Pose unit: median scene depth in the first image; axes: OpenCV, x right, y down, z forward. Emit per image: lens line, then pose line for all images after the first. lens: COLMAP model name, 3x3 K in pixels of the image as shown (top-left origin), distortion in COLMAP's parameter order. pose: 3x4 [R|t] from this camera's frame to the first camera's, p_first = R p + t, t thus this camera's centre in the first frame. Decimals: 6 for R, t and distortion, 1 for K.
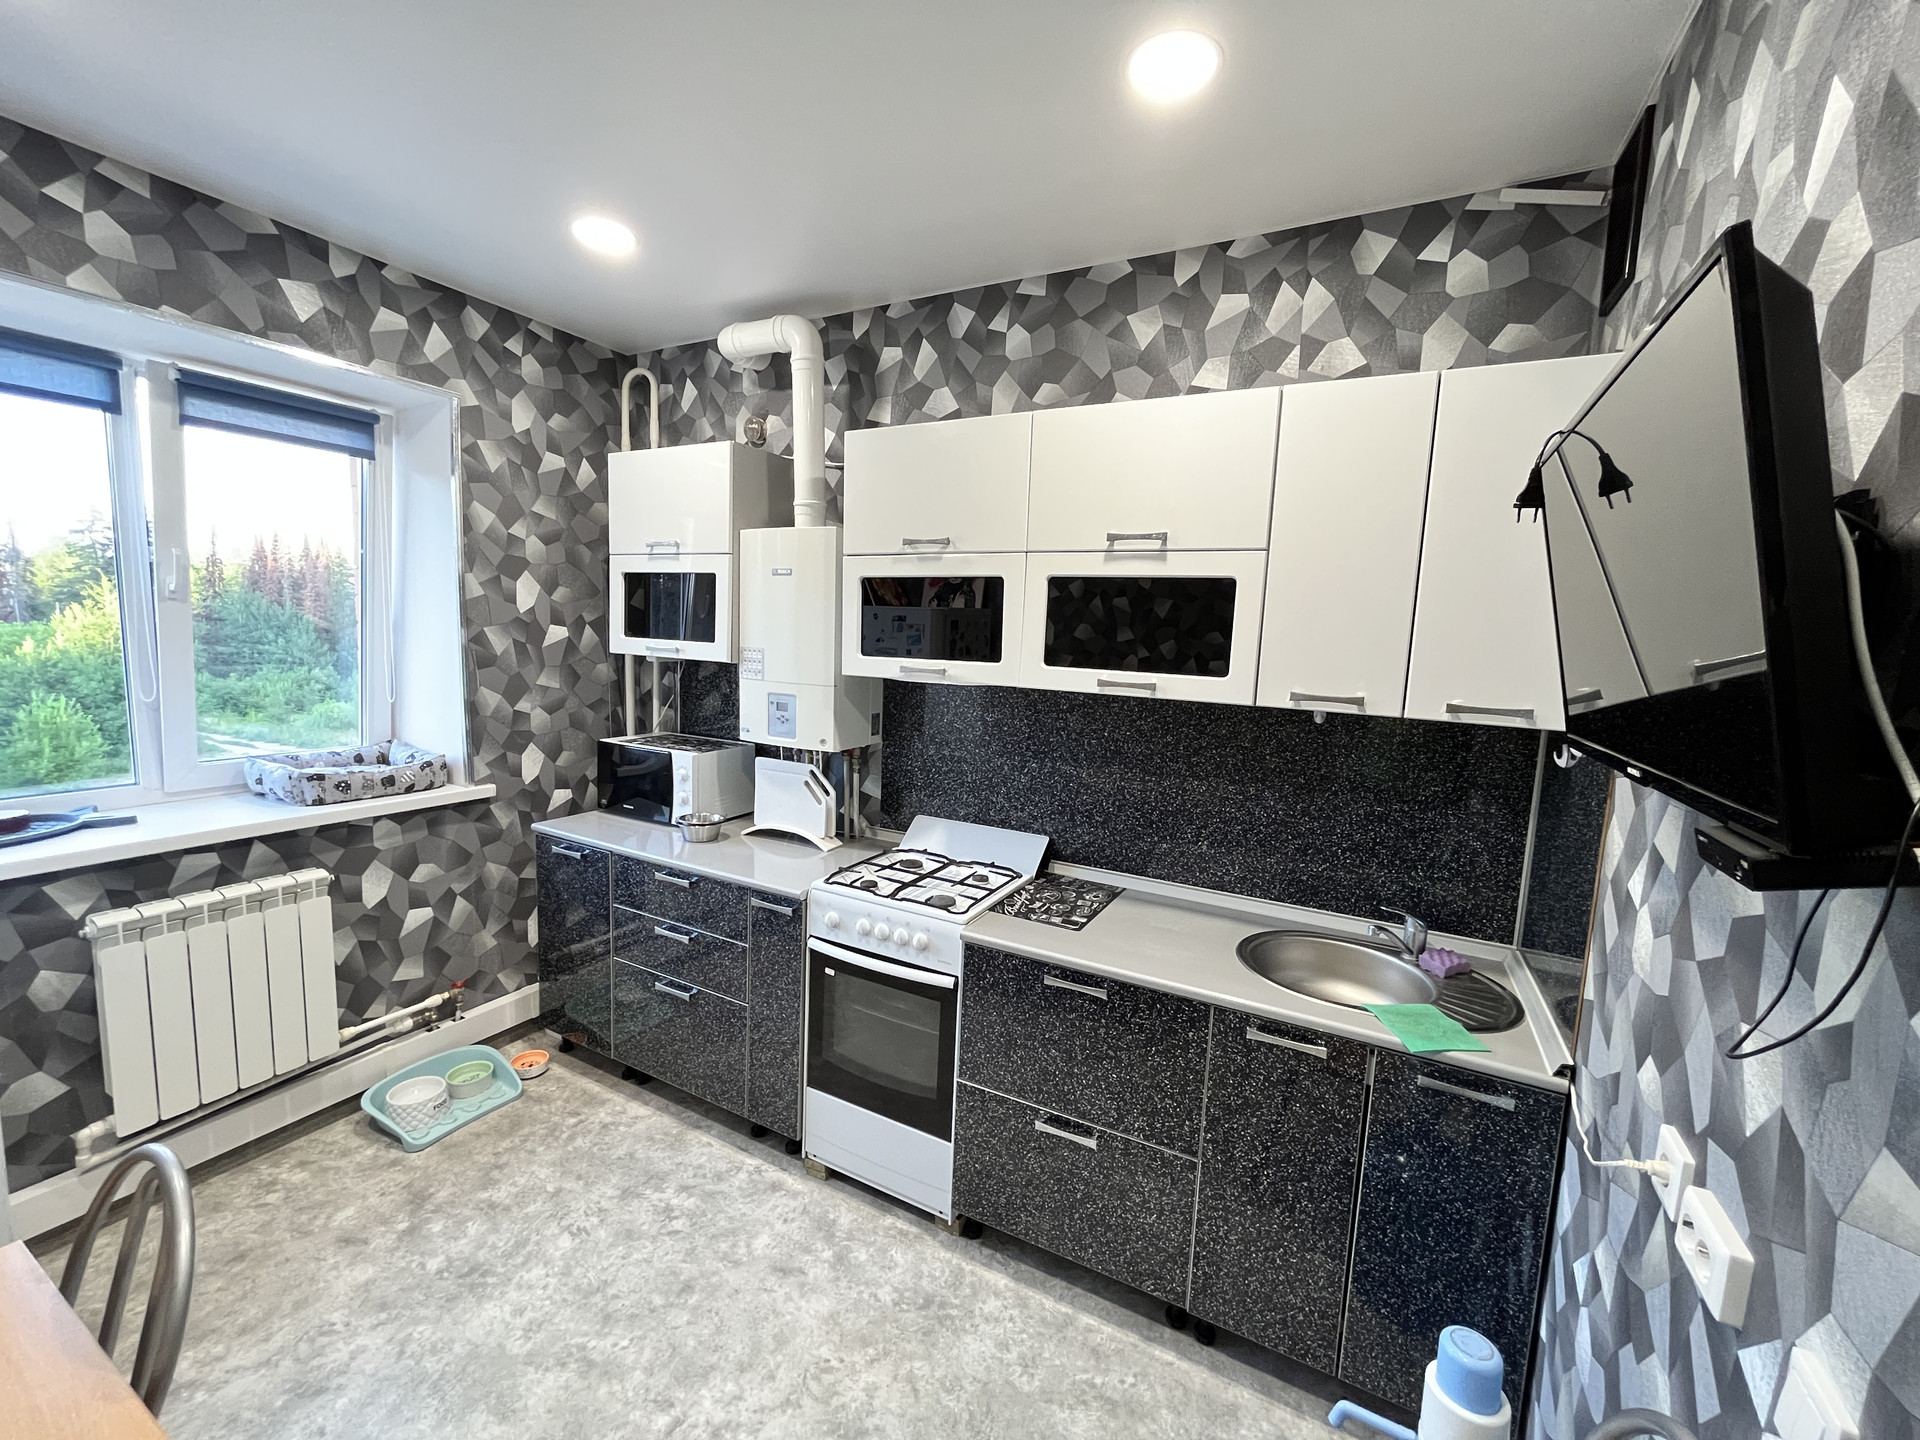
lens RADIAL K [[775.3, 0, 959.3], [0, 775.3, 717.8], [0, 0, 1]] dist [-0.001221, -0.000051]
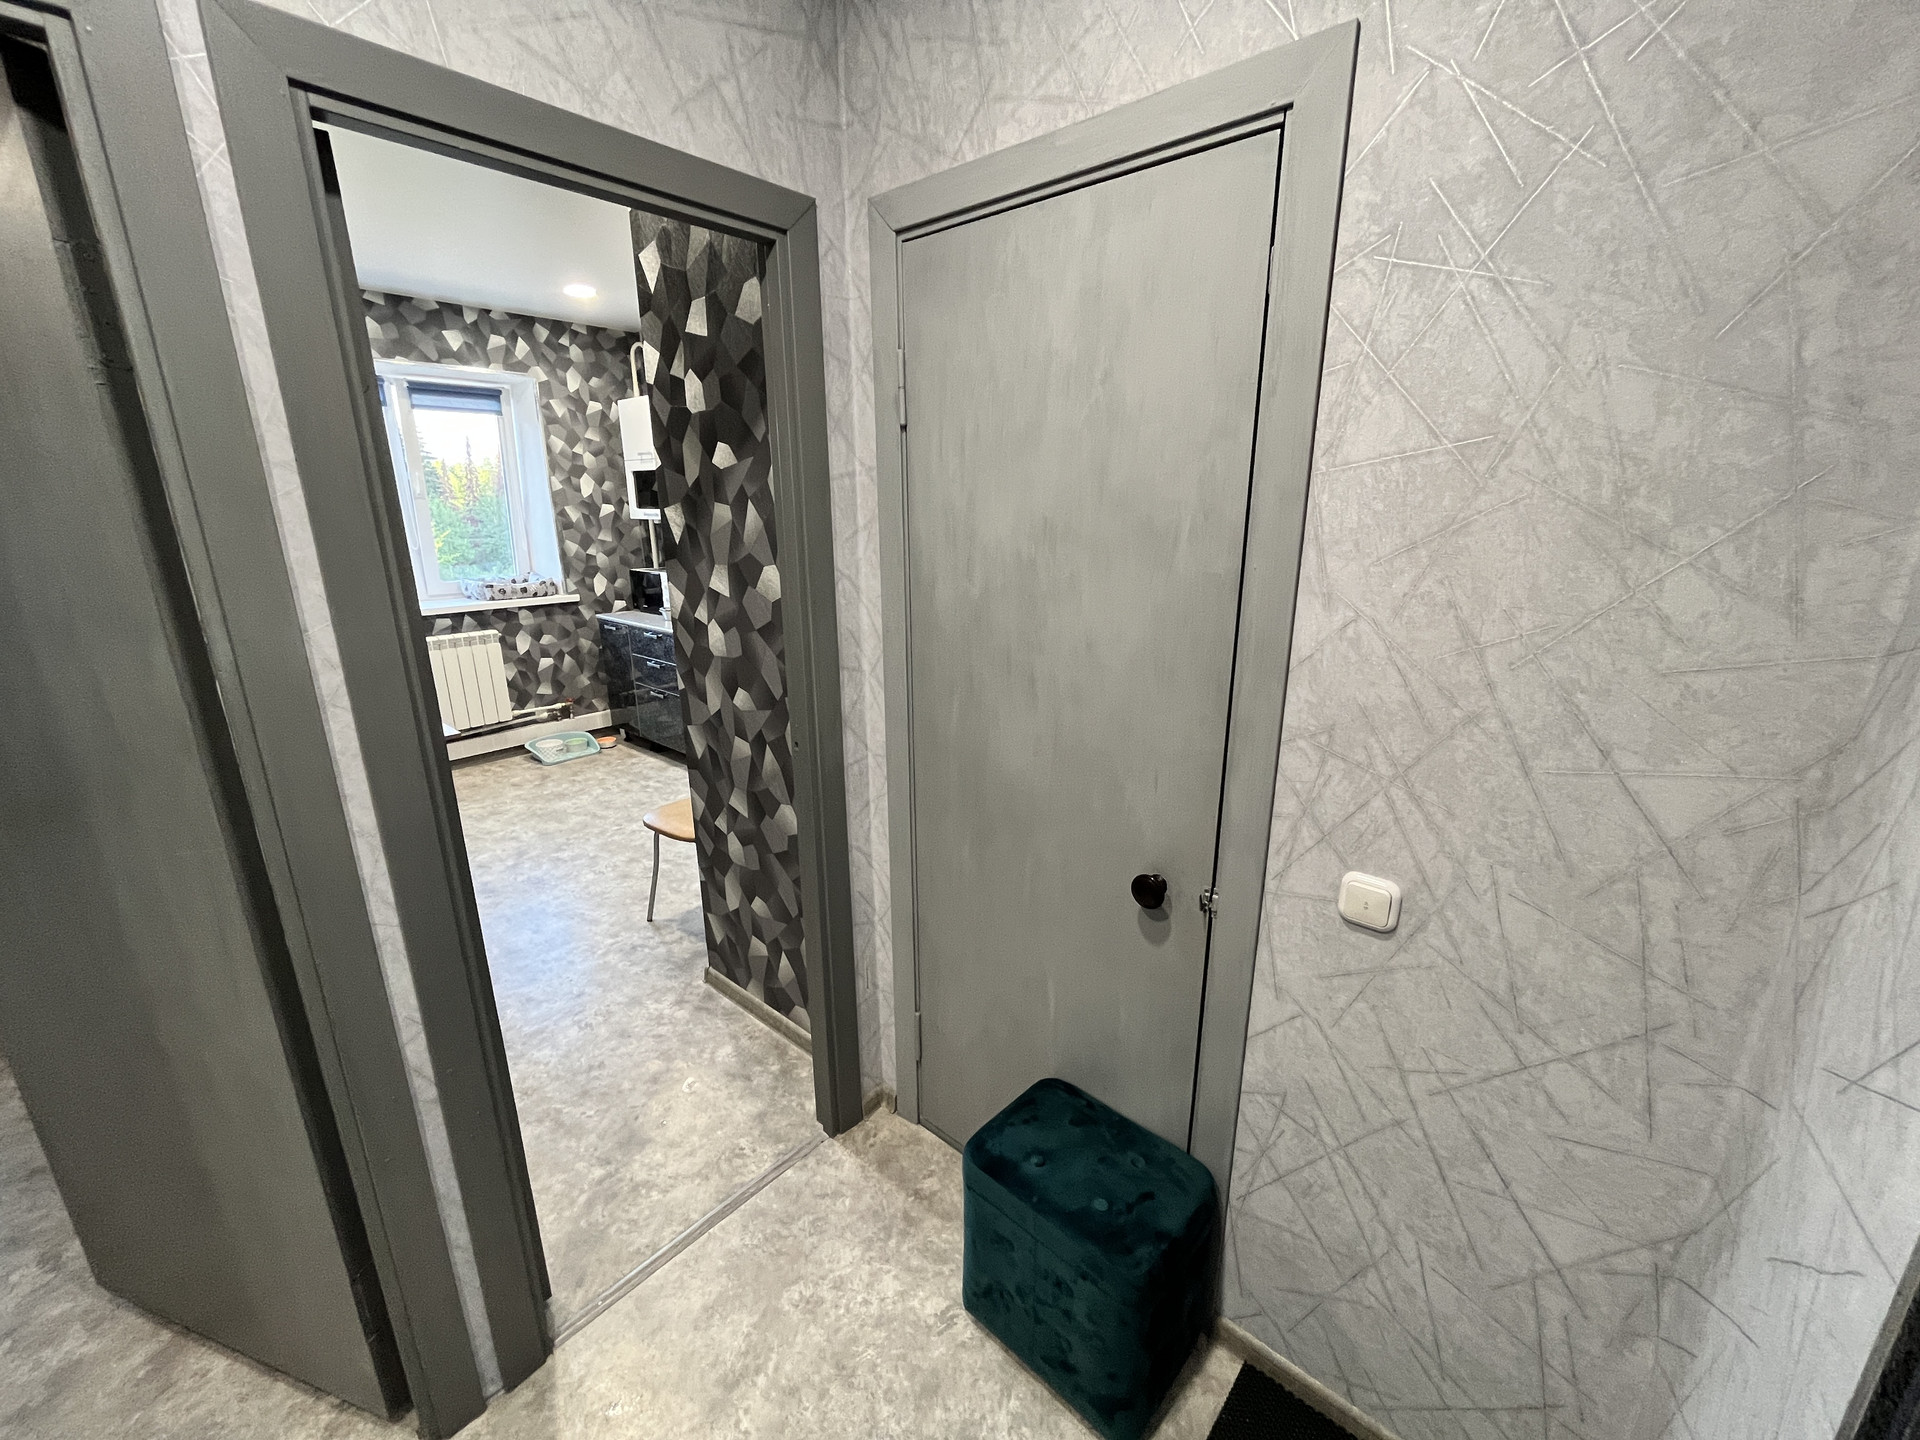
lens RADIAL K [[775.3, 0, 959.3], [0, 775.3, 717.8], [0, 0, 1]] dist [-0.001221, -0.000051]
pose [[0.975005, 0.016531, -0.221568, 0.799392], [0.017618, 0.988336, 0.151265, 0.130353], [0.221484, -0.151388, 0.963341, -0.710076]]
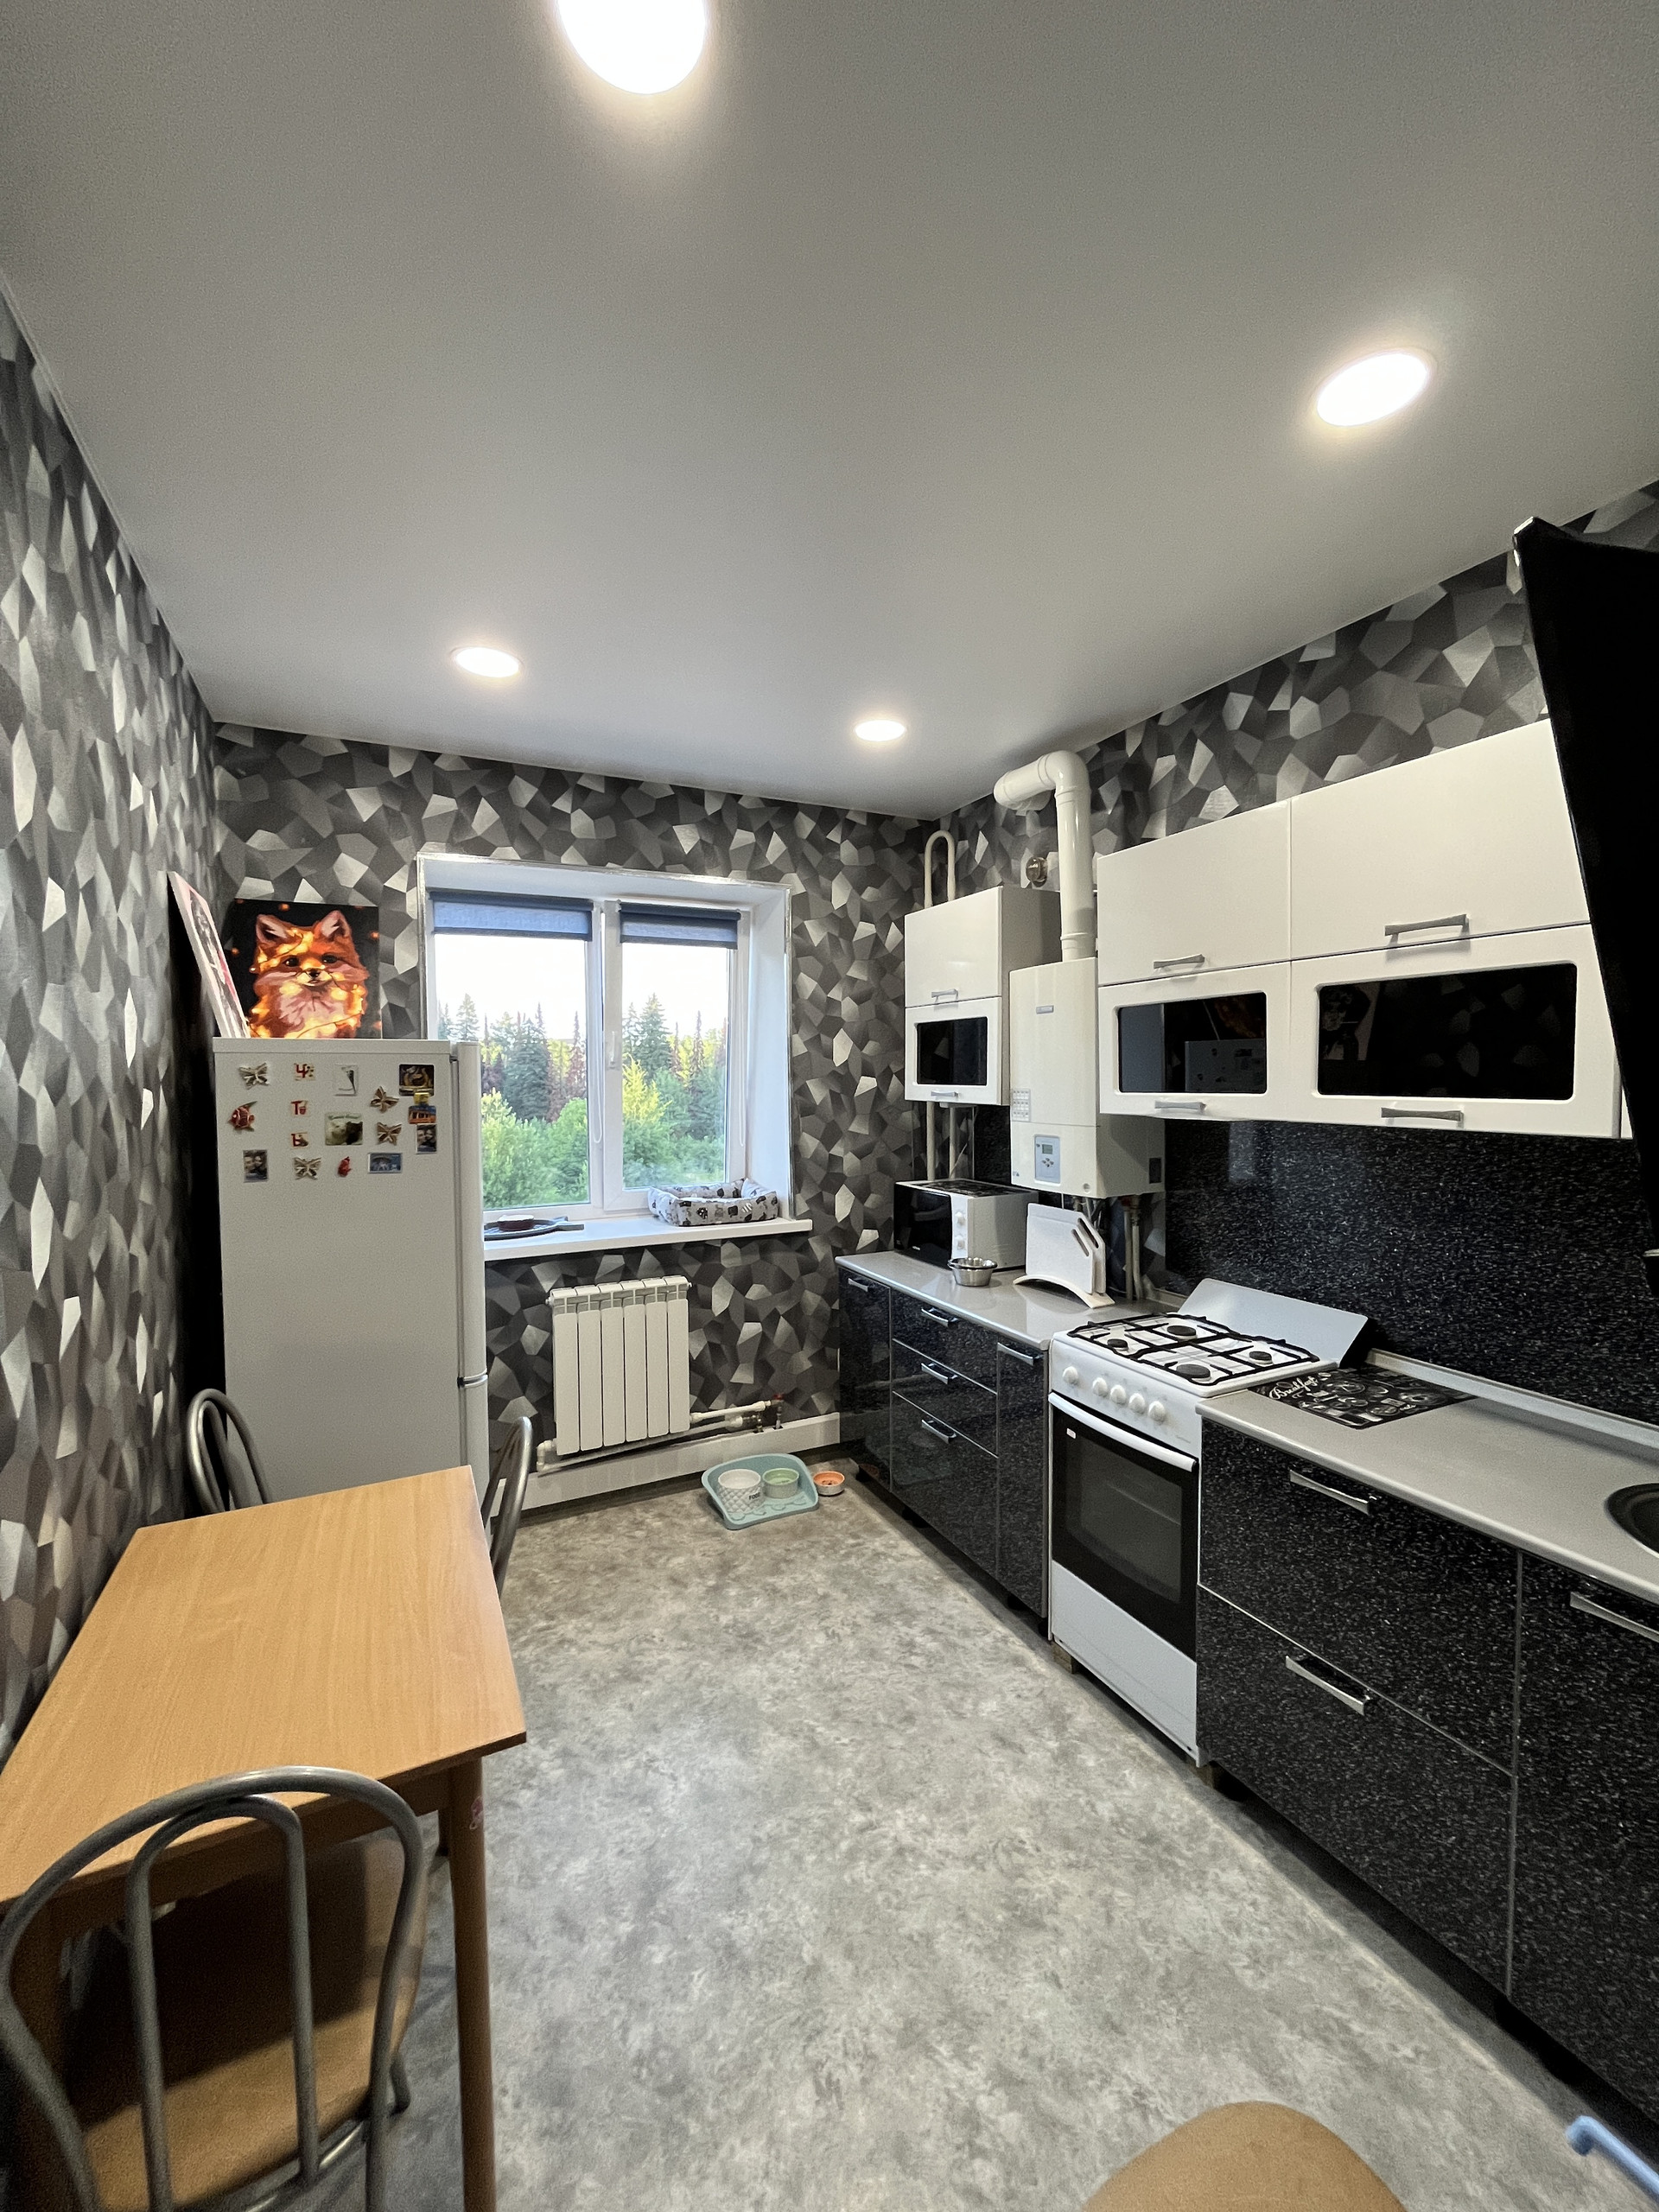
lens RADIAL K [[893.3, 0, 831.9], [0, 893.3, 1105.0], [0, 0, 1]] dist [-0.001549, 0.000010]
pose [[0.816767, -0.026082, -0.576377, 0.199577], [-0.025591, 0.996357, -0.081350, 0.028802], [0.576399, 0.081194, 0.813124, -0.052992]]
